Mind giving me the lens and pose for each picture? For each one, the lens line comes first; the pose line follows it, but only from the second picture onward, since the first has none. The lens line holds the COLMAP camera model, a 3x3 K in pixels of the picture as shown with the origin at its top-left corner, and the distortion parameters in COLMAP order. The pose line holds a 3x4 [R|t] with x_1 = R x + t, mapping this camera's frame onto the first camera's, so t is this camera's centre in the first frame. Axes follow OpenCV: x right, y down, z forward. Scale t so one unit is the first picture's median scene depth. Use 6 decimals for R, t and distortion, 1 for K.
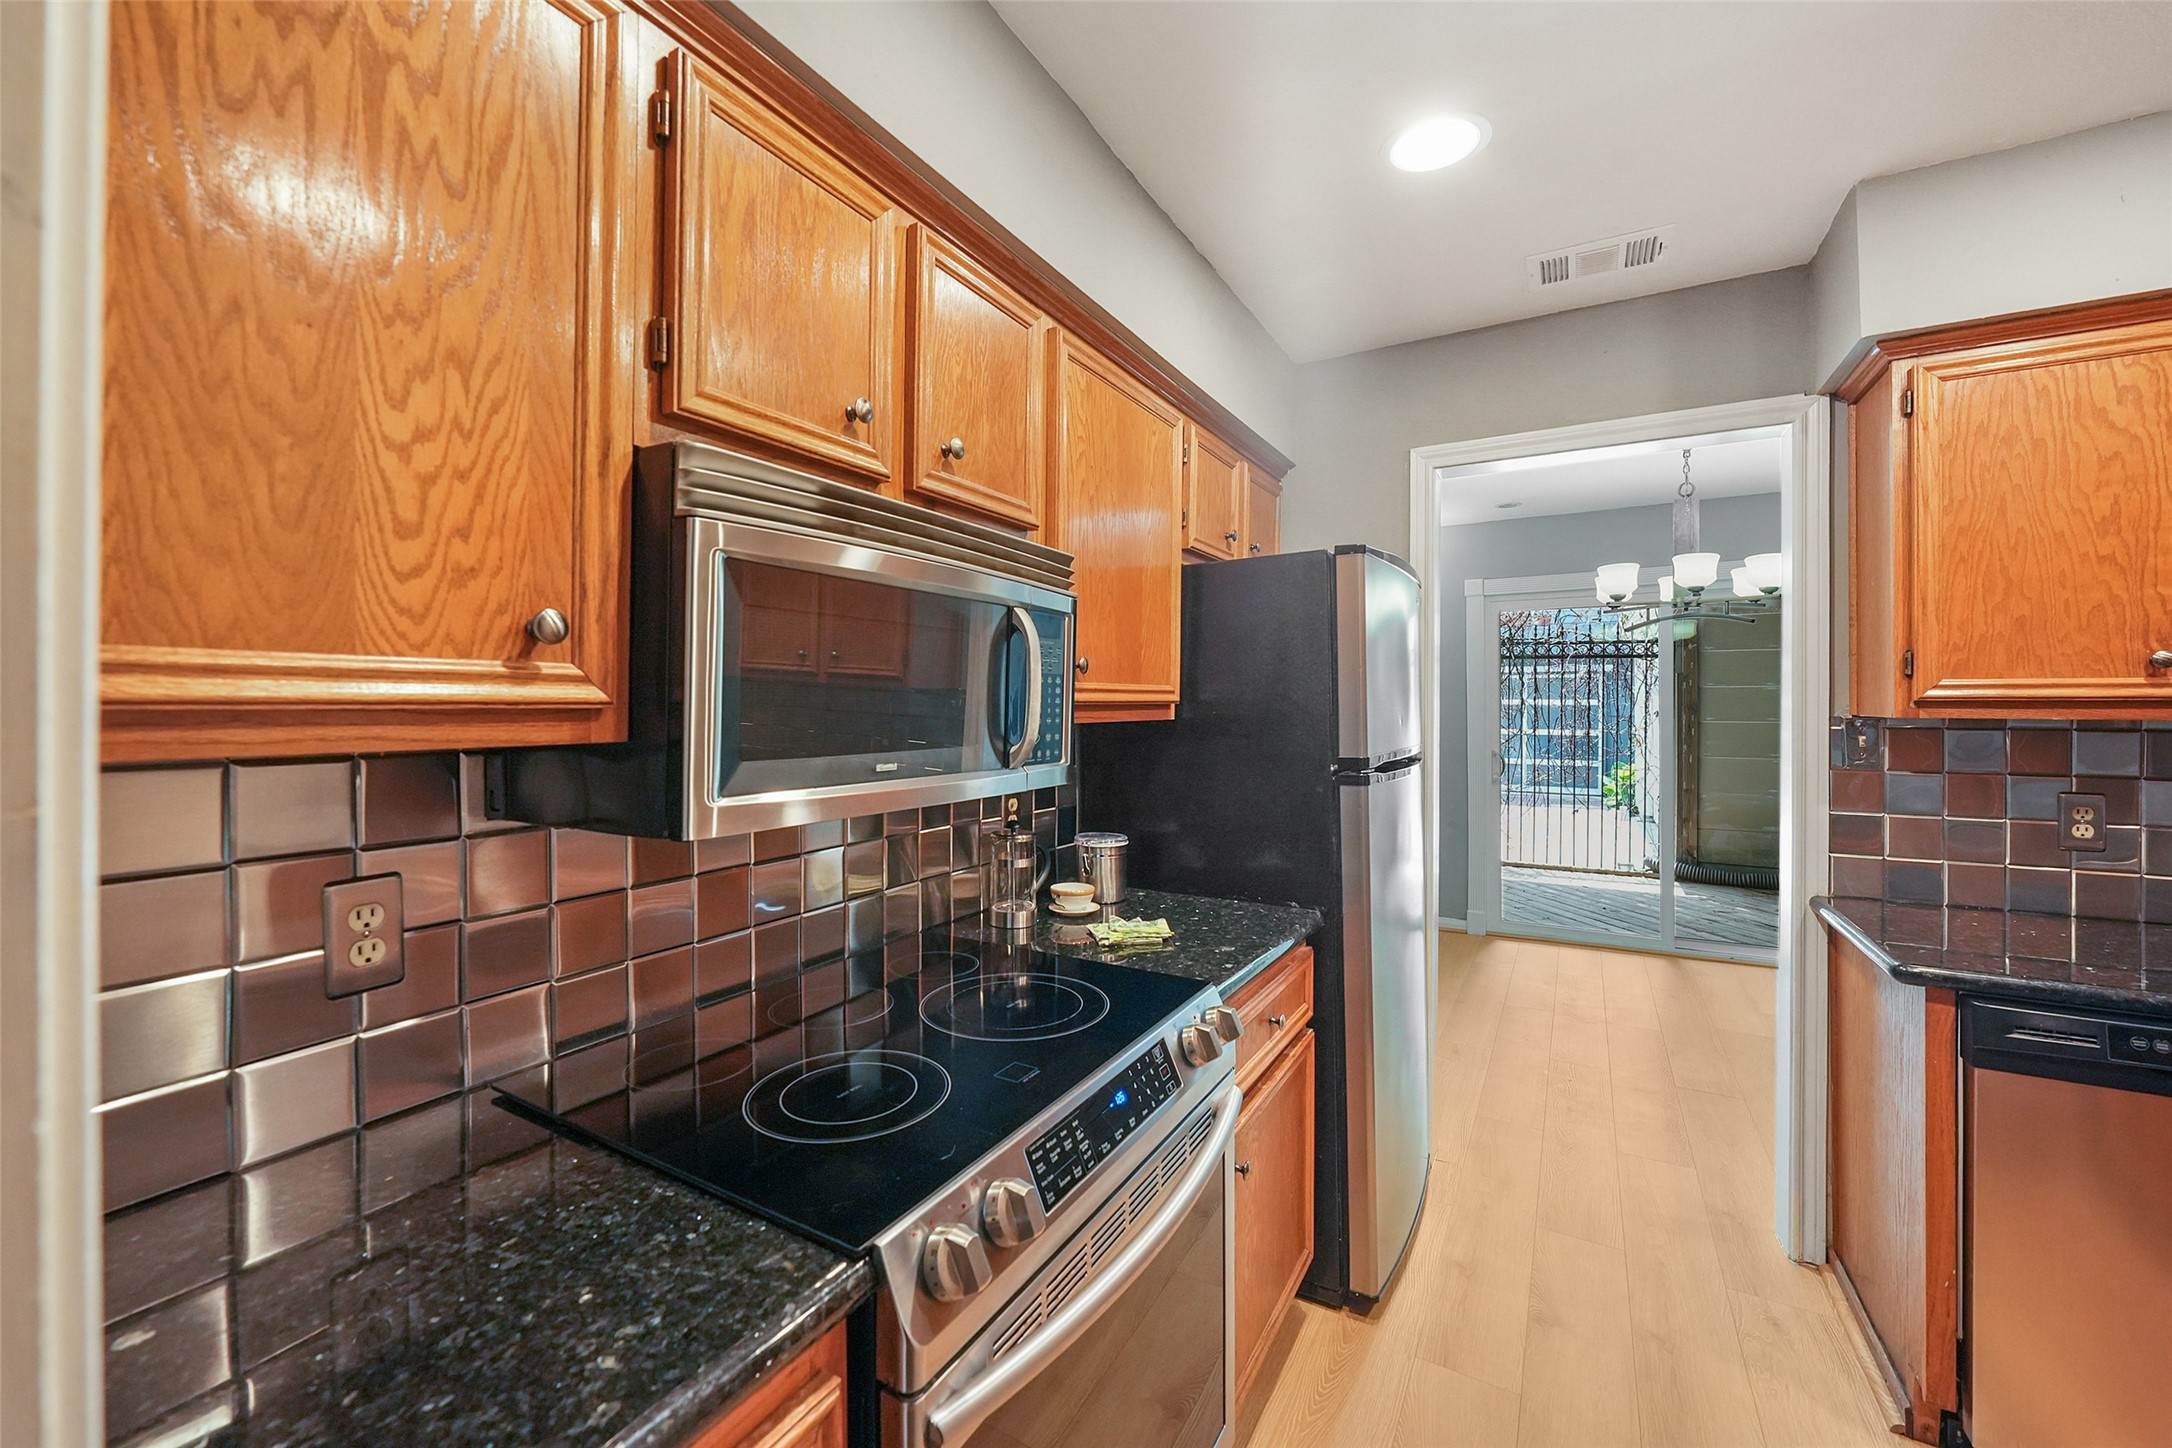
lens RADIAL K [[852.2, 0, 1088.2], [0, 852.2, 710.9], [0, 0, 1]] dist [-0.002935, -0.000216]
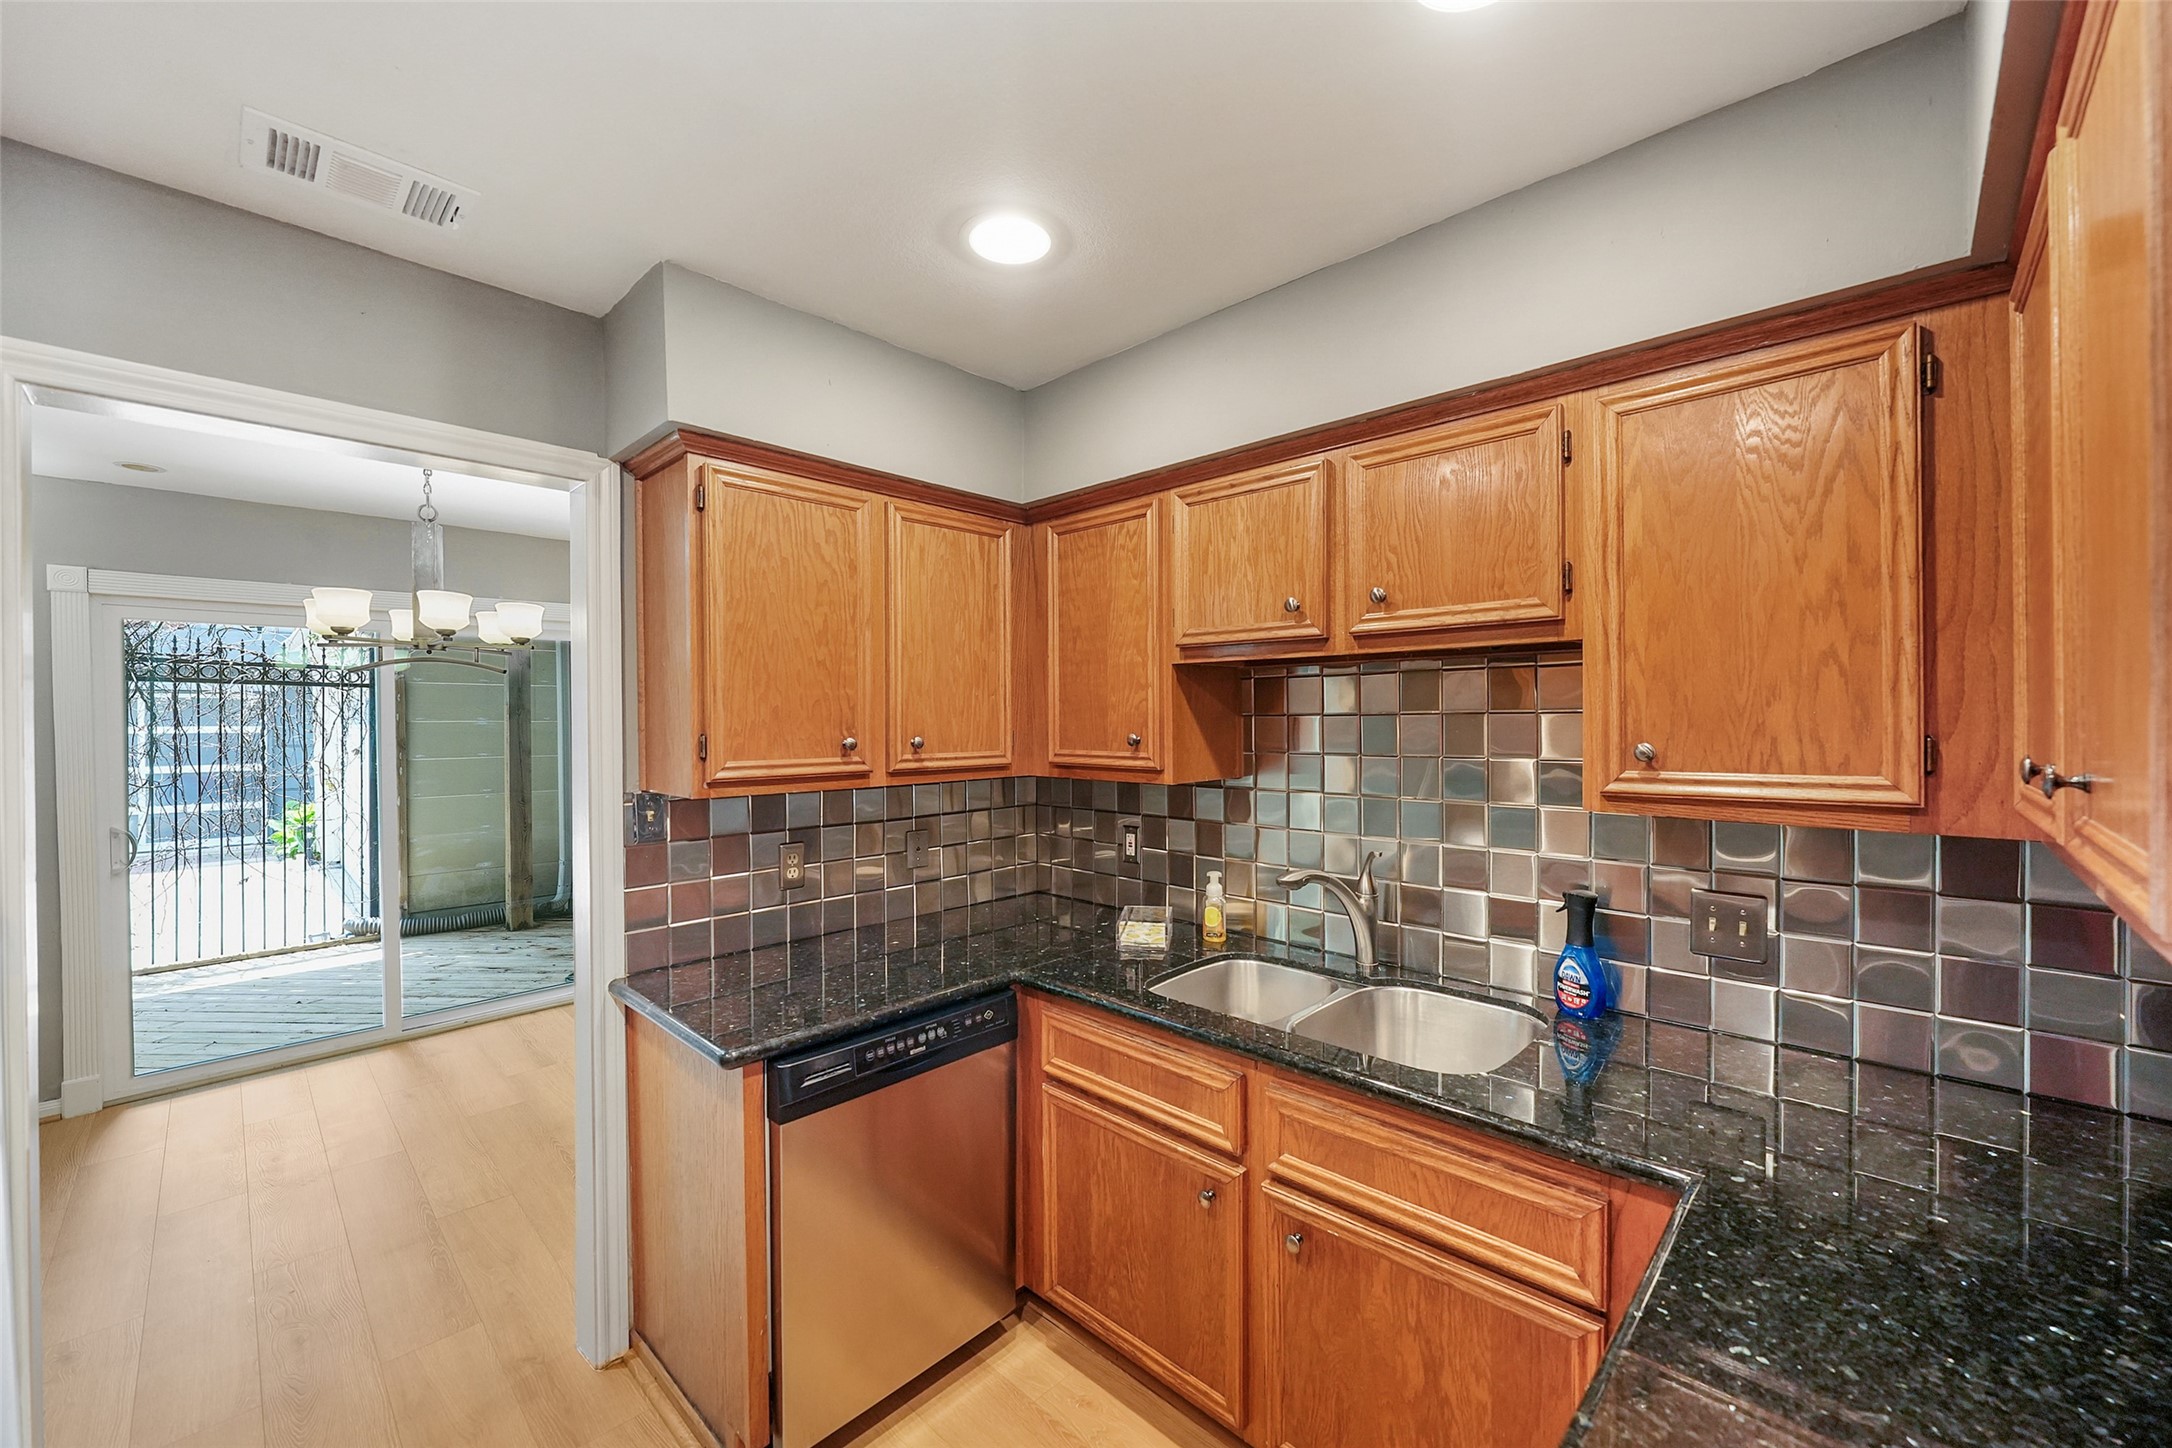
lens RADIAL K [[852.2, 0, 1084.8], [0, 852.2, 729.6], [0, 0, 1]] dist [-0.002935, -0.000216]
pose [[0.249198, -0.010783, 0.968392, 0.058569], [0.010213, 0.999912, 0.008506, -0.072021], [-0.968399, 0.007771, 0.249287, 0.250018]]
